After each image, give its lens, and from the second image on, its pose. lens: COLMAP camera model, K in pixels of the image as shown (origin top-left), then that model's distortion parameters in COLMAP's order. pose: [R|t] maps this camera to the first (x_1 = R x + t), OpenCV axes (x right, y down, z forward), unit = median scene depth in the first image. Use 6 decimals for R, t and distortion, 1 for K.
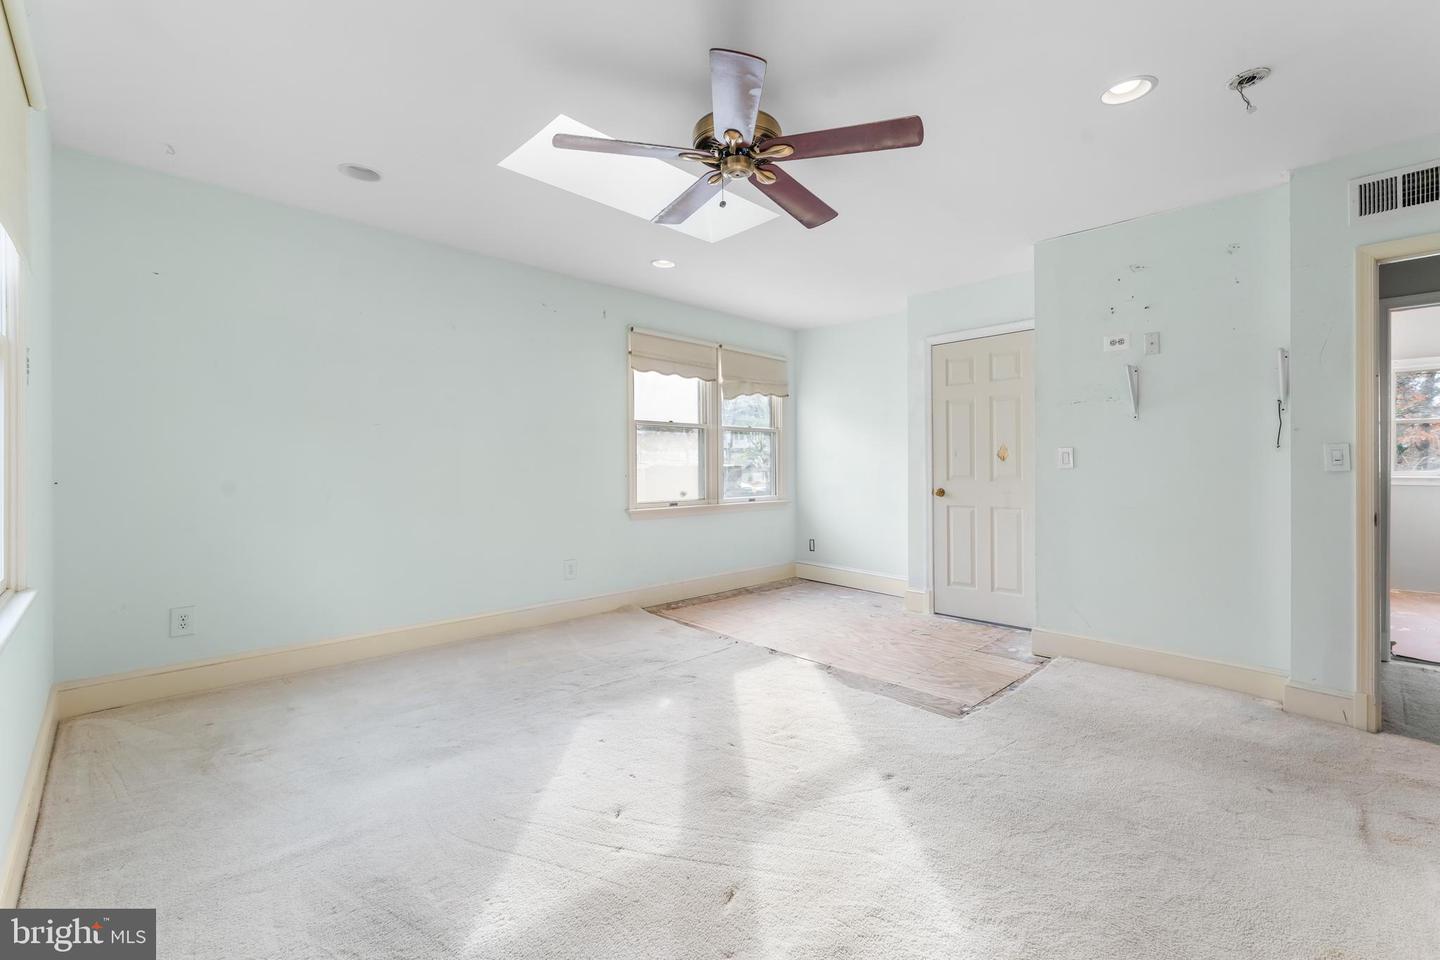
lens RADIAL K [[611.3, 0, 719.3], [0, 611.3, 464.2], [0, 0, 1]] dist [-0.000104, -0.000188]
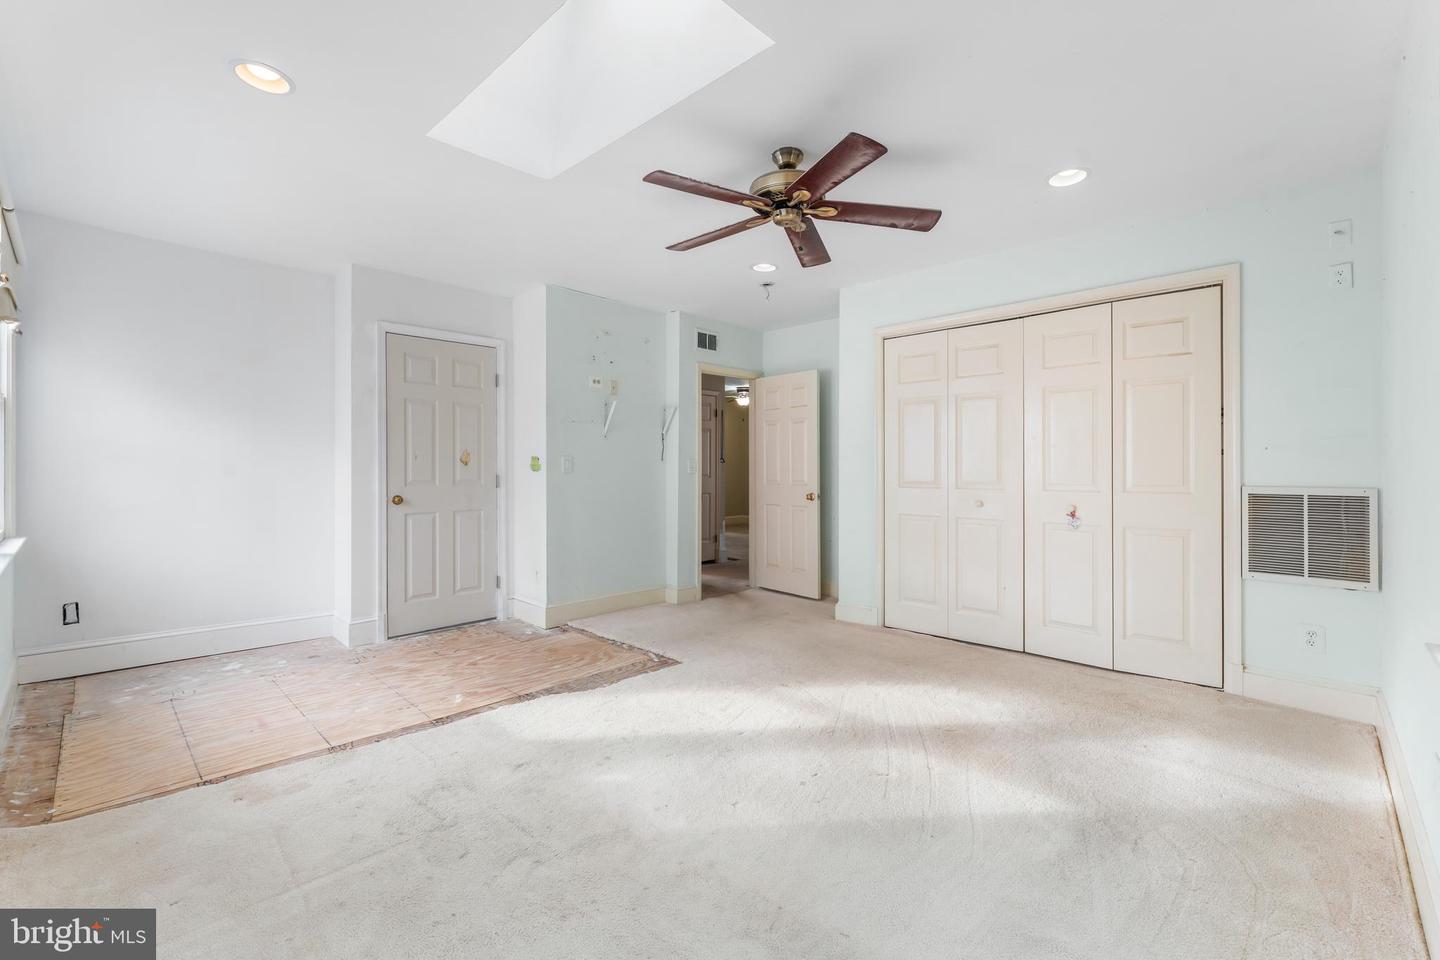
lens RADIAL K [[611.3, 0, 719.3], [0, 611.3, 464.2], [0, 0, 1]] dist [-0.000104, -0.000188]
pose [[-0.031002, 0.007359, 0.999492, -0.633037], [-0.006131, 0.999953, -0.007552, -0.002647], [-0.999501, -0.006362, -0.030955, 0.645936]]
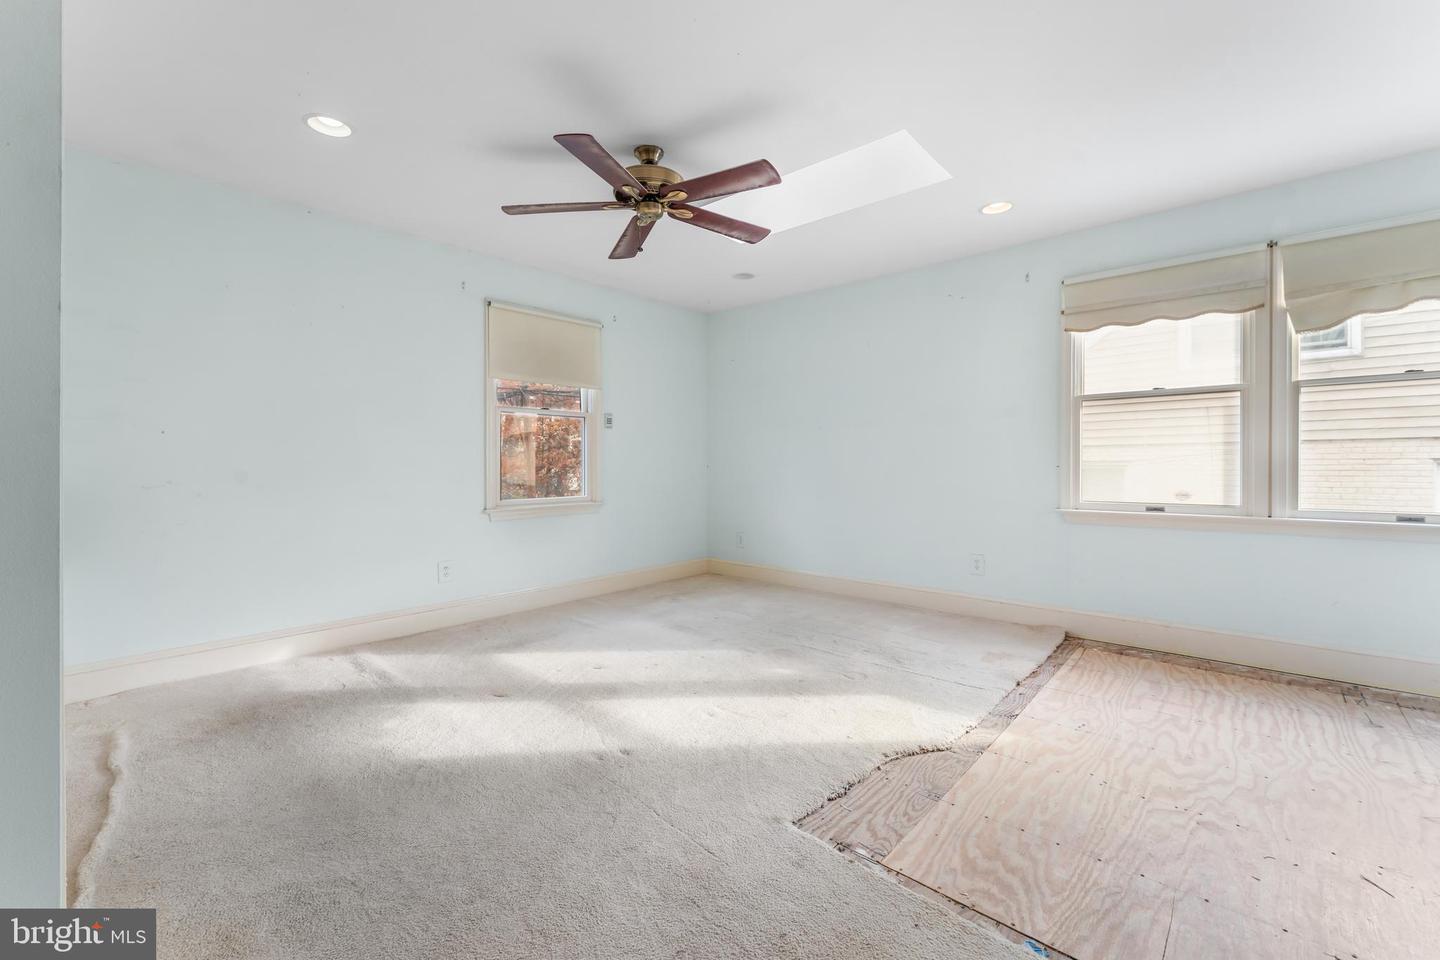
lens RADIAL K [[587.0, 0, 725.3], [0, 587.0, 464.0], [0, 0, 1]] dist [-0.001031, -0.000212]
pose [[0.085111, -0.000187, -0.996371, 0.685886], [0.006916, 0.999976, 0.000403, 0.014153], [0.996347, -0.006926, 0.085110, 0.582988]]
